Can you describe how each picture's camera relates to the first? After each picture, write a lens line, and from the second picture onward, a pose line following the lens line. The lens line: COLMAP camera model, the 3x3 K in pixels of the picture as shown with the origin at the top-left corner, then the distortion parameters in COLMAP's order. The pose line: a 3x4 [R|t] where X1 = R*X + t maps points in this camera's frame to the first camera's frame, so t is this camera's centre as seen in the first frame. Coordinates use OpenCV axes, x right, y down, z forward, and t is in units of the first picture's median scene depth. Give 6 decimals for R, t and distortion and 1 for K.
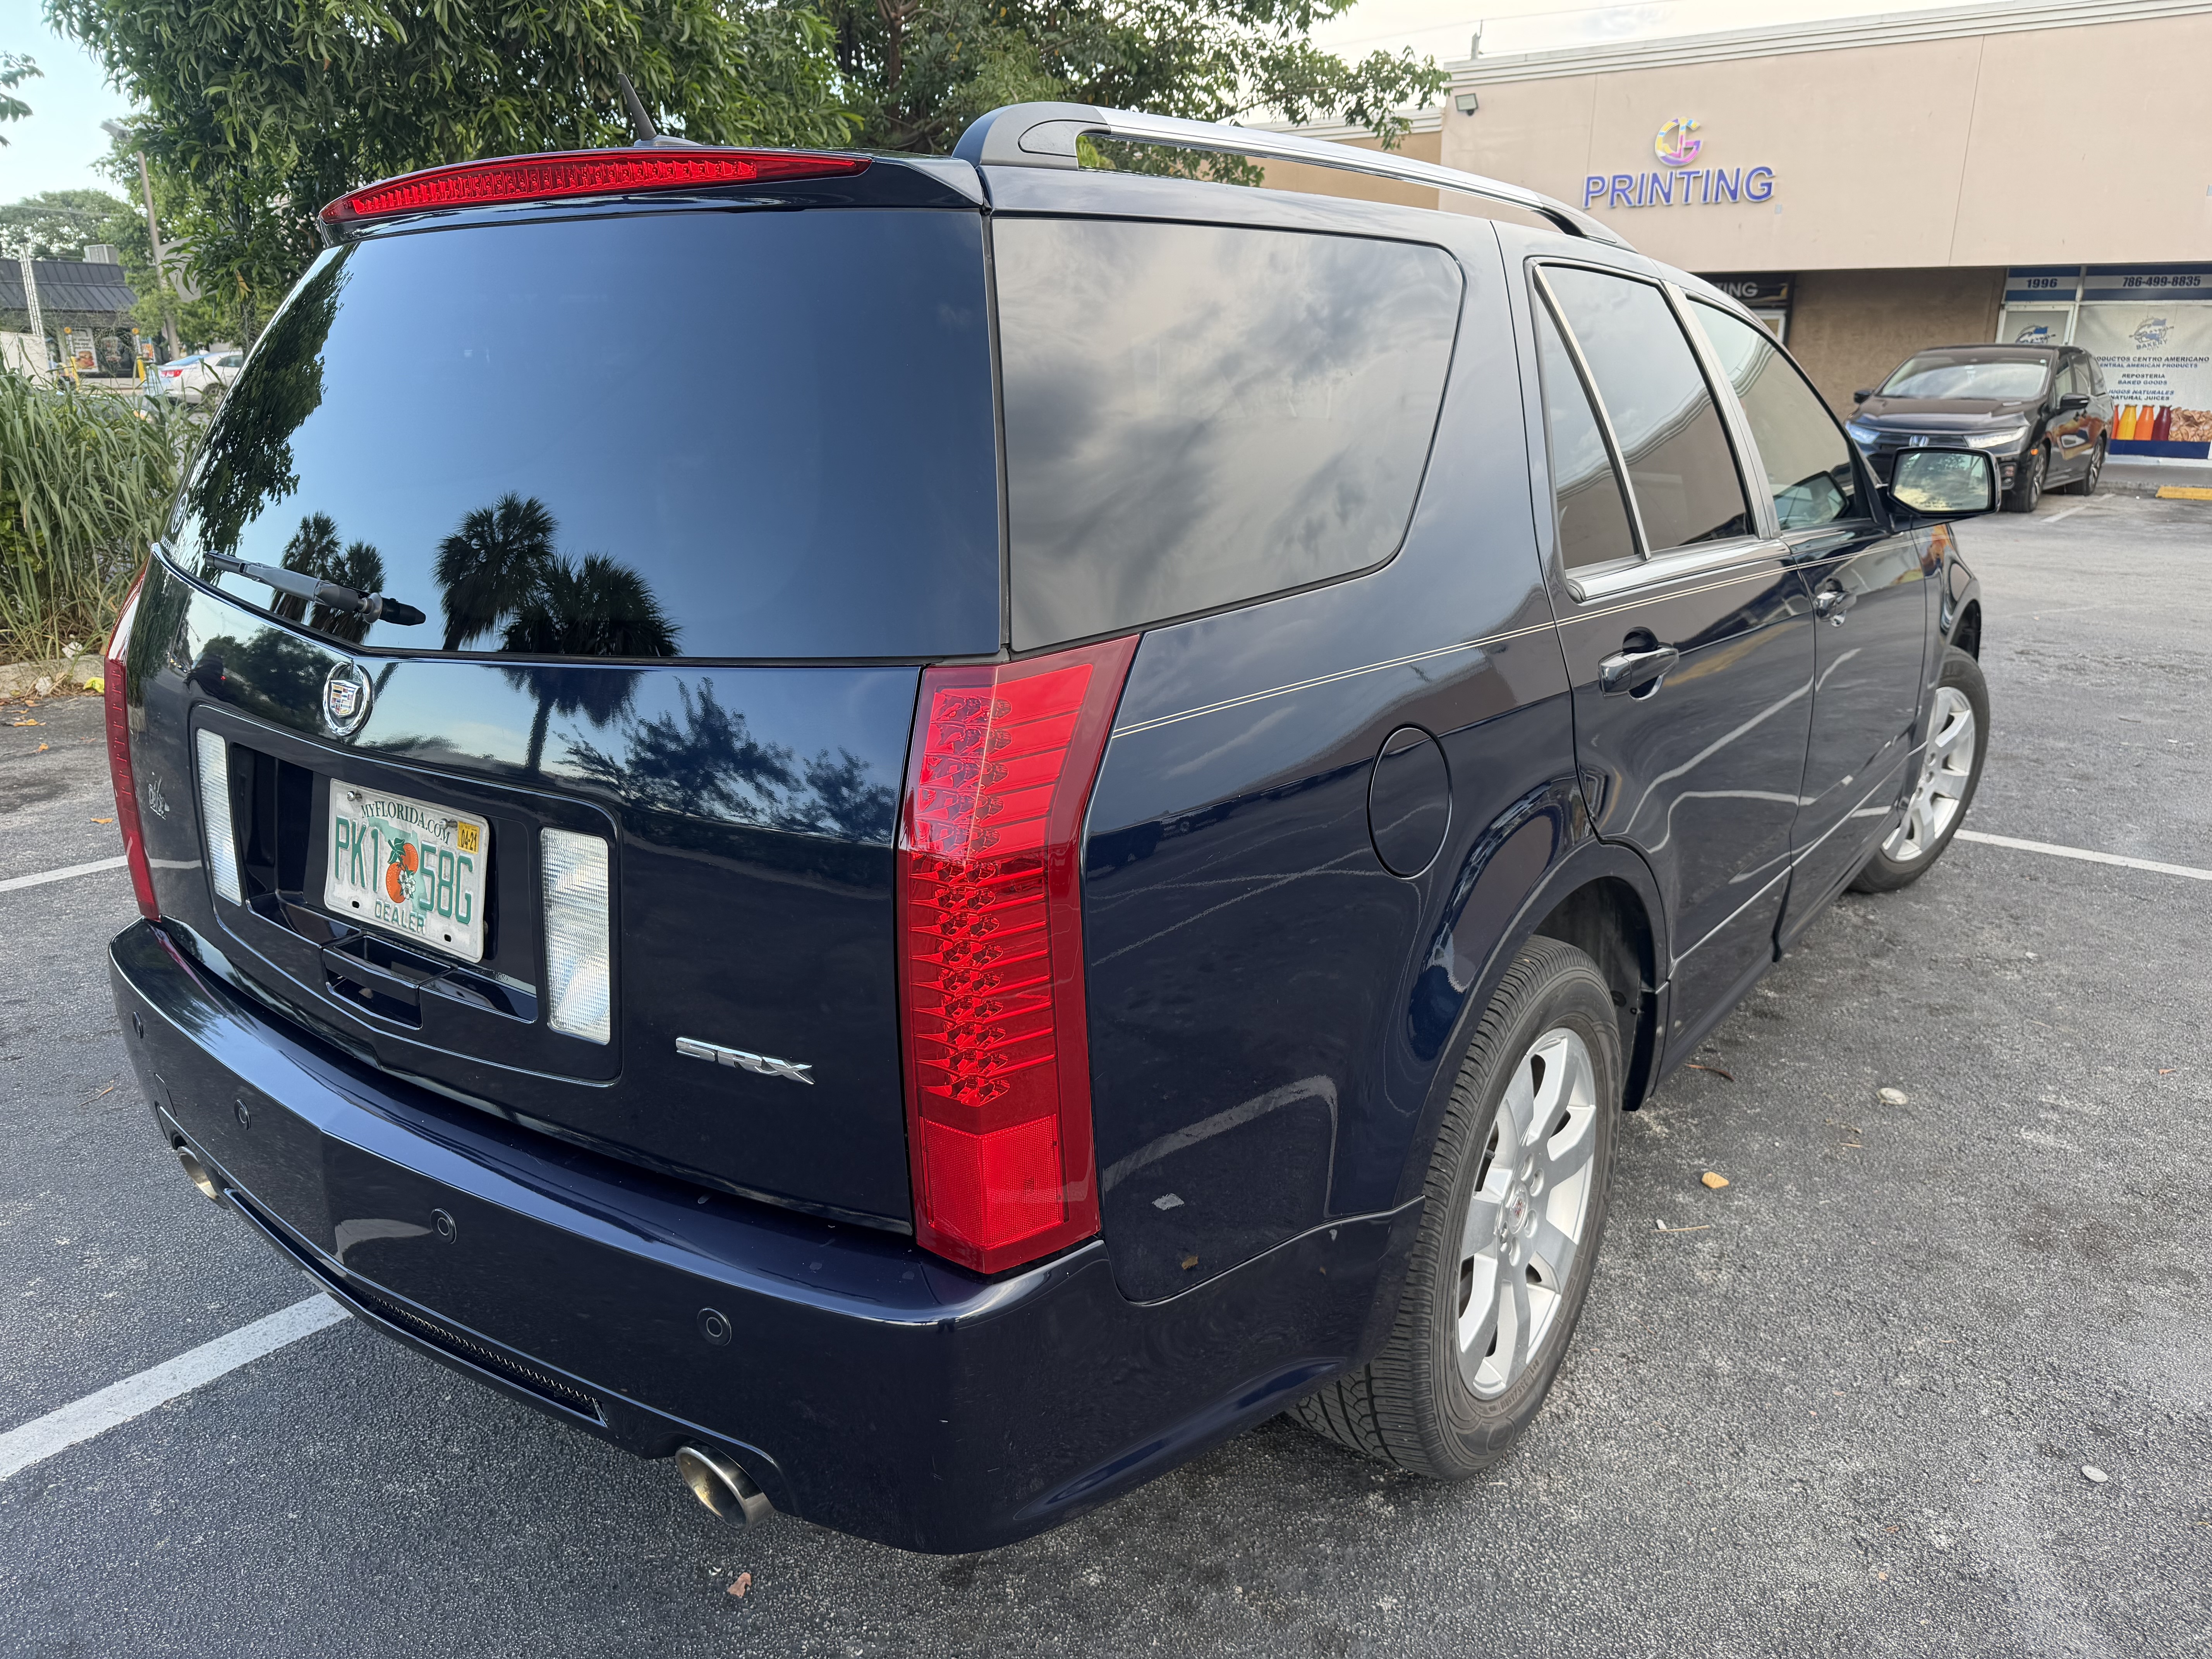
lens RADIAL K [[1568.5, 0, 1121.7], [0, 1568.5, 822.7], [0, 0, 1]] dist [0.031224, -0.022581]
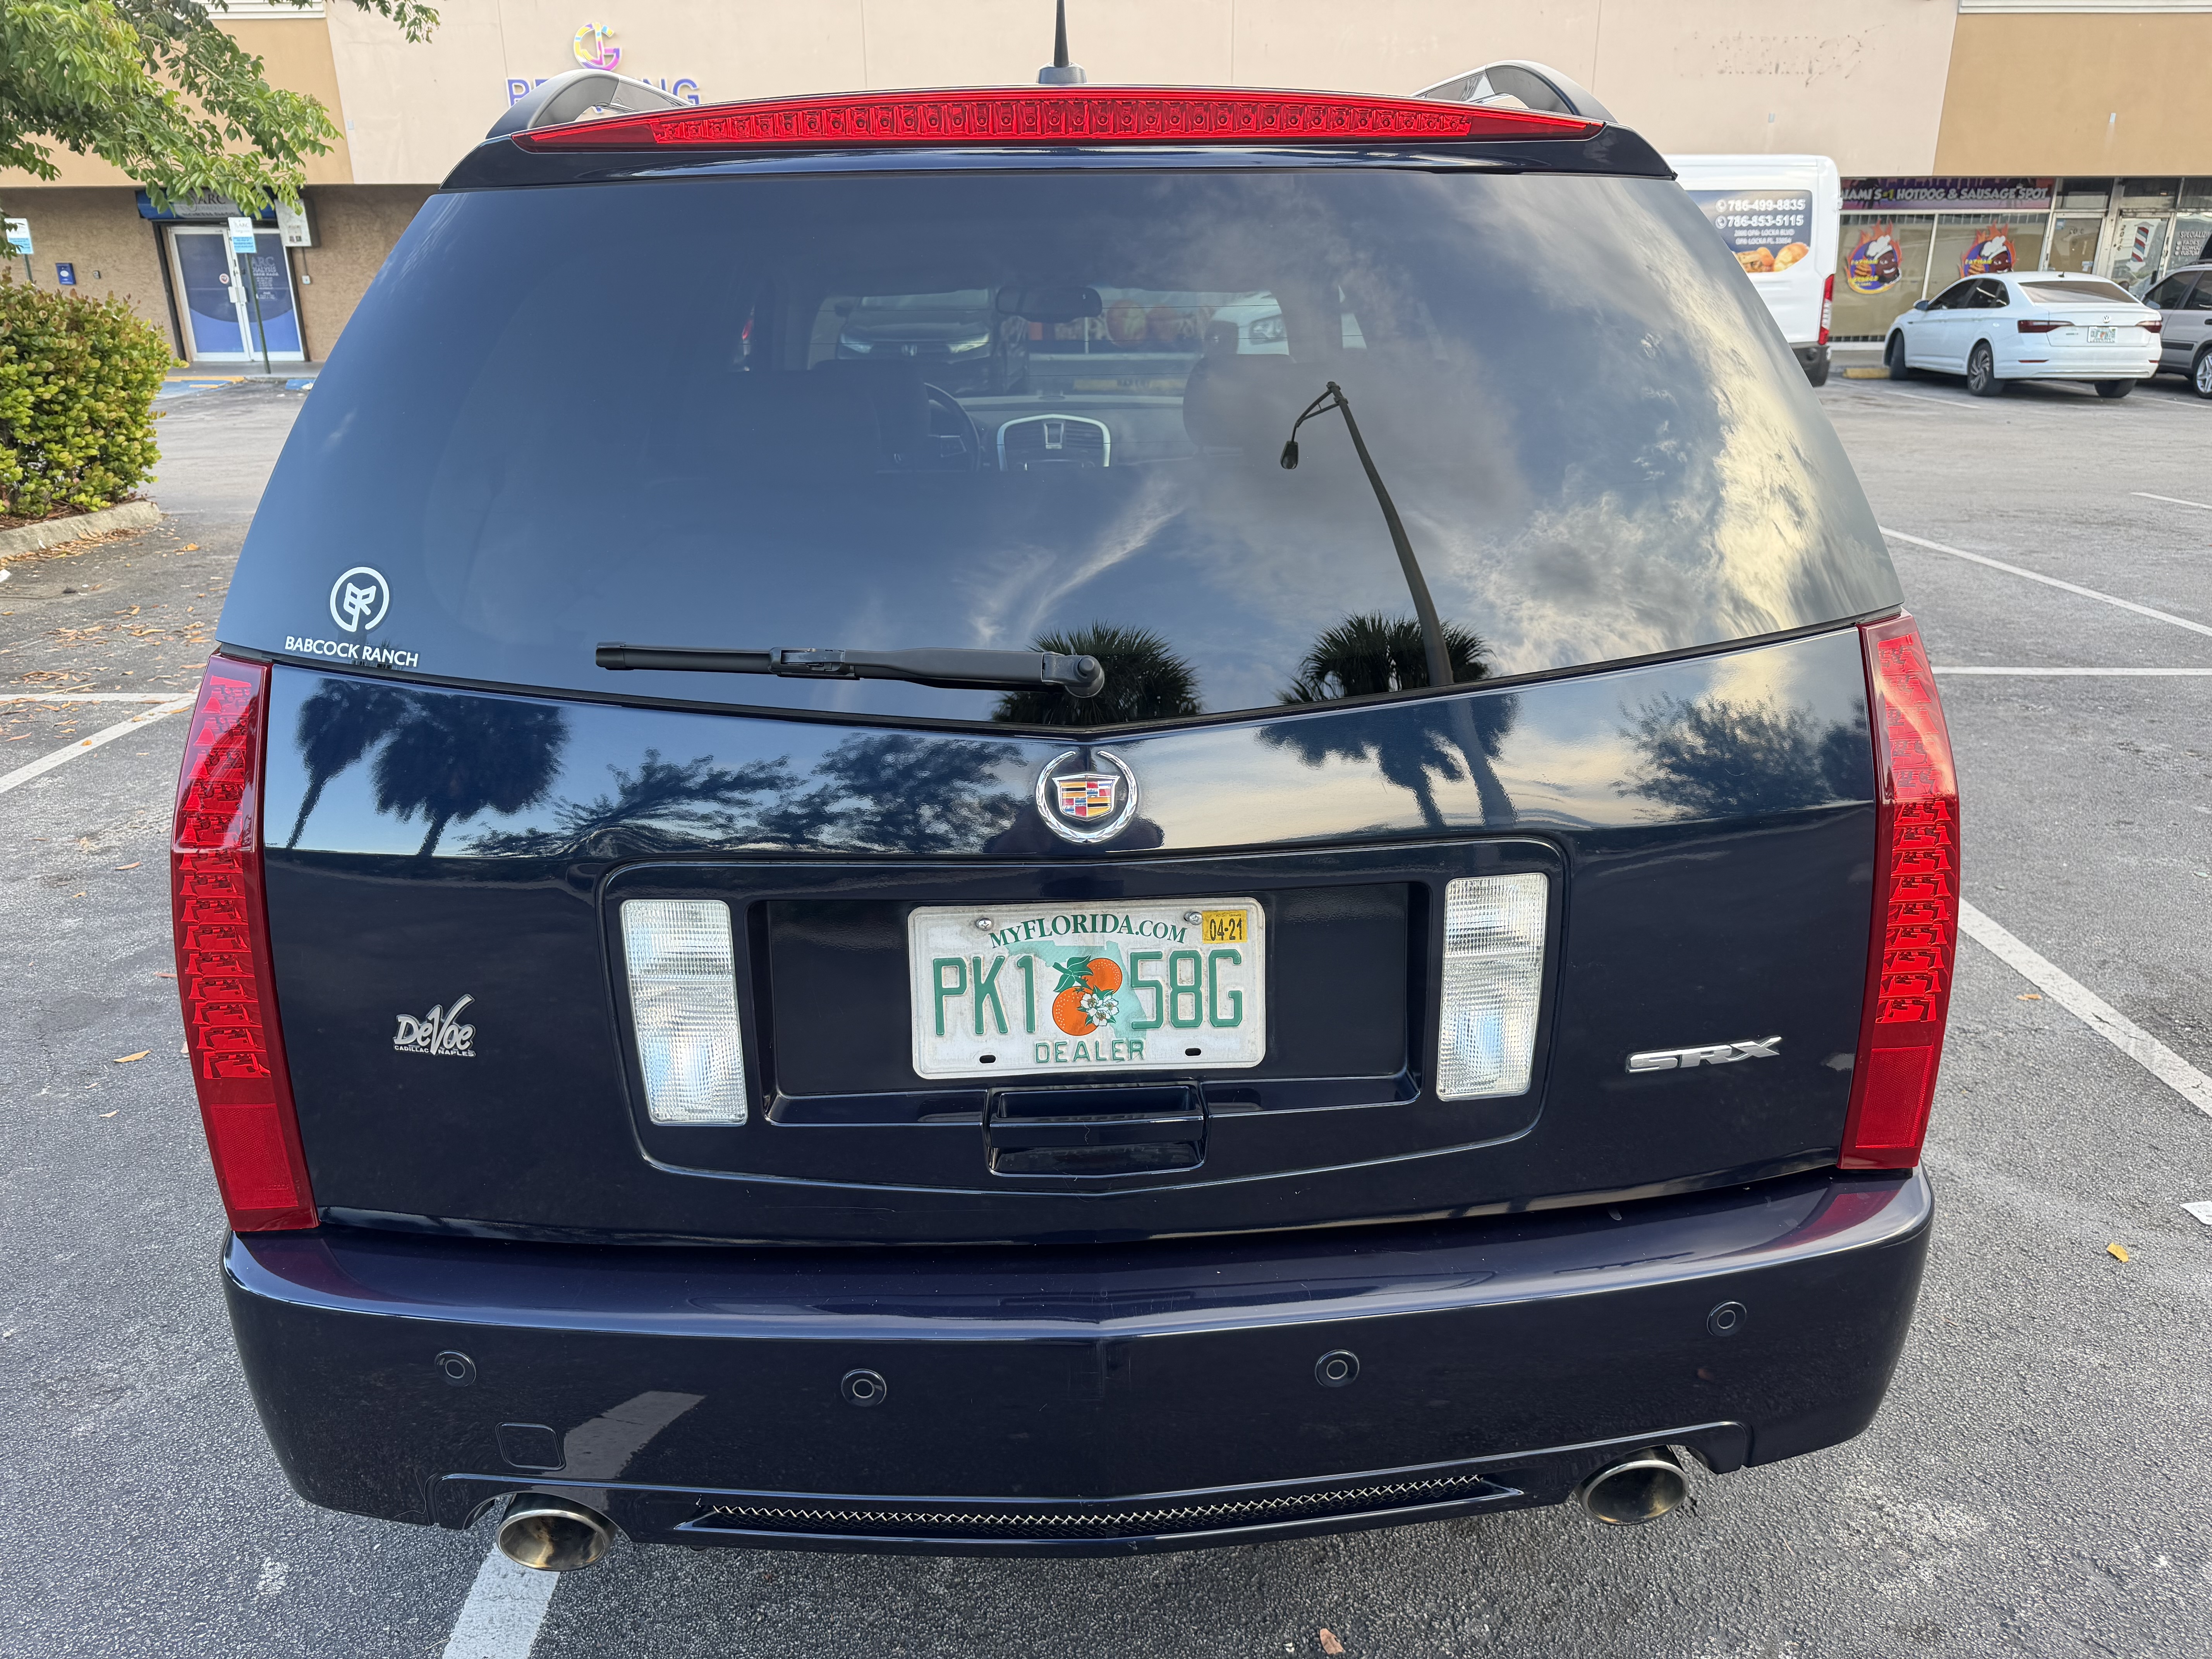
lens RADIAL K [[1568.5, 0, 1121.8], [0, 1568.5, 831.2], [0, 0, 1]] dist [0.031224, -0.022581]
pose [[0.795522, -0.219862, 0.564629, -0.890916], [0.188644, 0.975403, 0.114028, -0.141608], [-0.575811, 0.015802, 0.817430, 0.335791]]
